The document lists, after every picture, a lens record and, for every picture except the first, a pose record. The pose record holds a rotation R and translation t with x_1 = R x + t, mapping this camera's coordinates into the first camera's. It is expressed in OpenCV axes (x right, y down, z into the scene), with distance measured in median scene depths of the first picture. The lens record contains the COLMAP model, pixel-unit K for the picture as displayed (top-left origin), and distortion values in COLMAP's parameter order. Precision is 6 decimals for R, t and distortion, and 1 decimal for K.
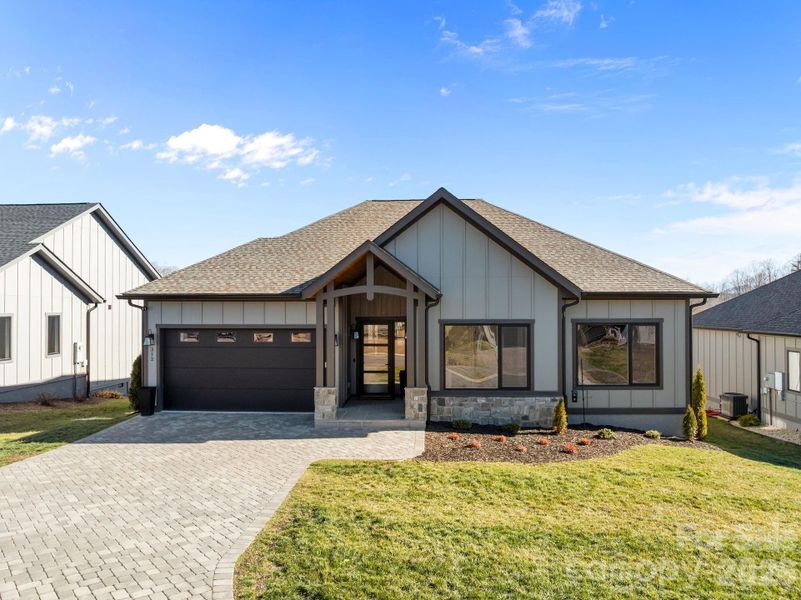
lens RADIAL K [[564.2, 0, 400.5], [0, 564.2, 300.0], [0, 0, 1]] dist [-0.050388, -0.000613]
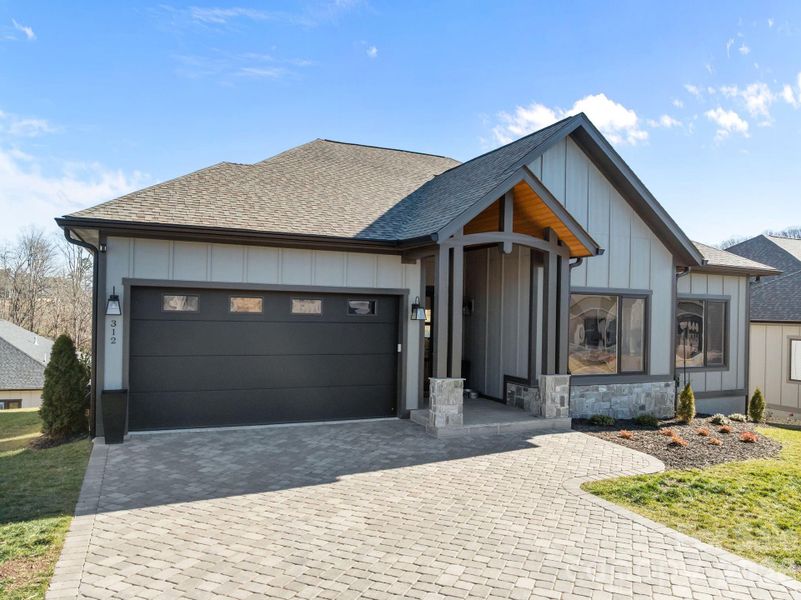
lens RADIAL K [[591.1, 0, 400.5], [0, 591.1, 300.0], [0, 0, 1]] dist [-0.064458, -0.002131]
pose [[0.896946, 0.028680, 0.441208, -0.484251], [-0.030569, 0.999529, -0.002828, 0.063268], [-0.441081, -0.010950, 0.897400, 0.382132]]
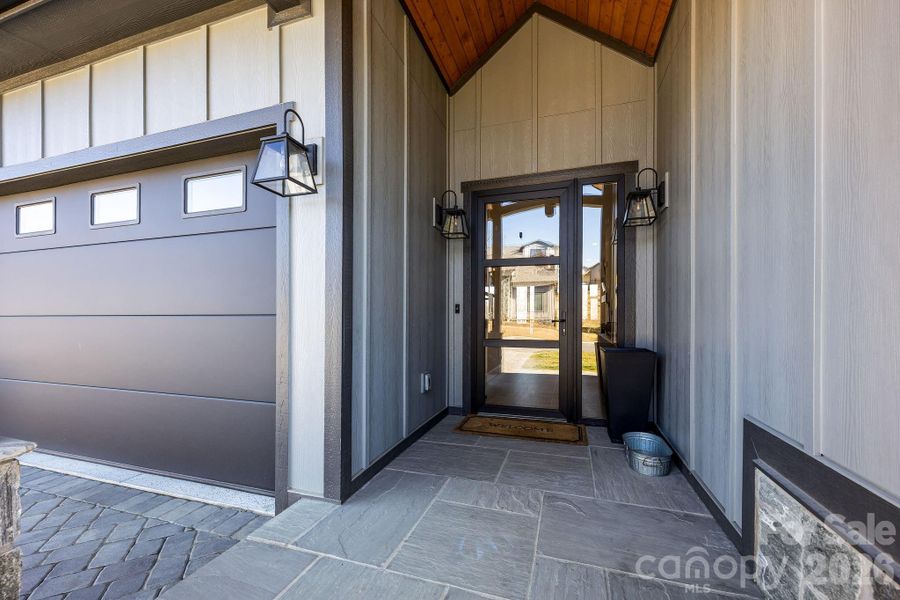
lens RADIAL K [[360.9, 0, 451.9], [0, 360.9, 312.3], [0, 0, 1]] dist [-0.000199, -0.000033]
pose [[0.963233, 0.002694, -0.268654, -0.031566], [0.000123, 0.999945, 0.010470, 0.129483], [0.268668, -0.010118, 0.963180, 0.945211]]
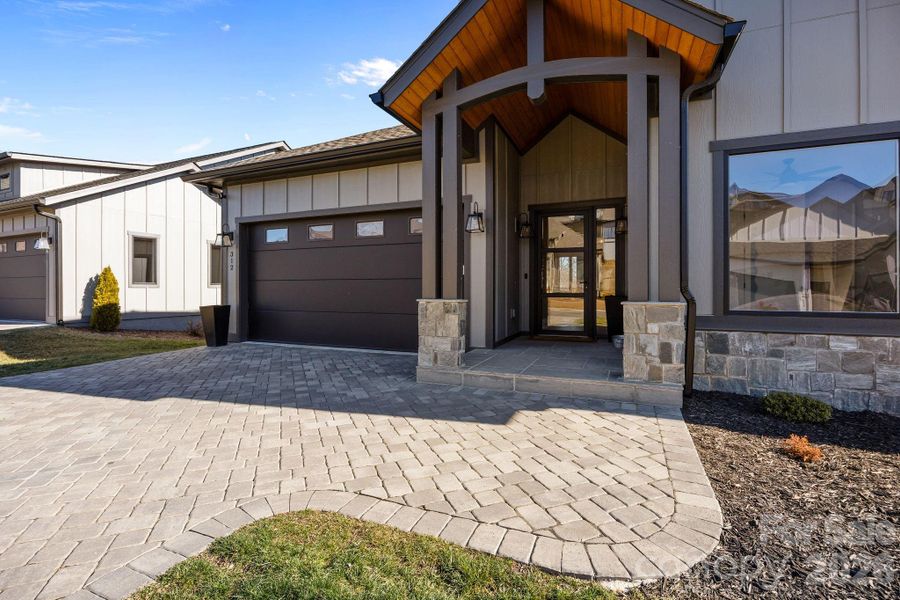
lens RADIAL K [[420.3, 0, 441.5], [0, 420.3, 289.1], [0, 0, 1]] dist [-0.013446, 0.000015]
pose [[0.933473, 0.002574, -0.358639, -0.005240], [0.003469, 0.999863, 0.016205, 0.136694], [0.358632, -0.016371, 0.933336, 0.651140]]
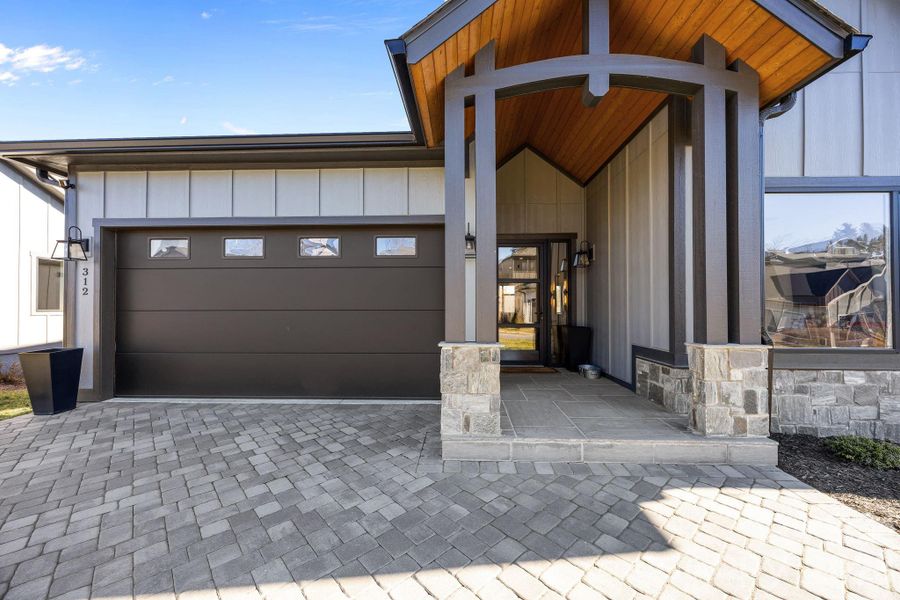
lens RADIAL K [[347.7, 0, 450.7], [0, 347.7, 305.9], [0, 0, 1]] dist [-0.001137, -0.000261]
pose [[0.999950, 0.002357, 0.009717, -0.143804], [-0.002394, 0.999990, 0.003784, 0.126914], [-0.009707, -0.003808, 0.999946, 0.758808]]
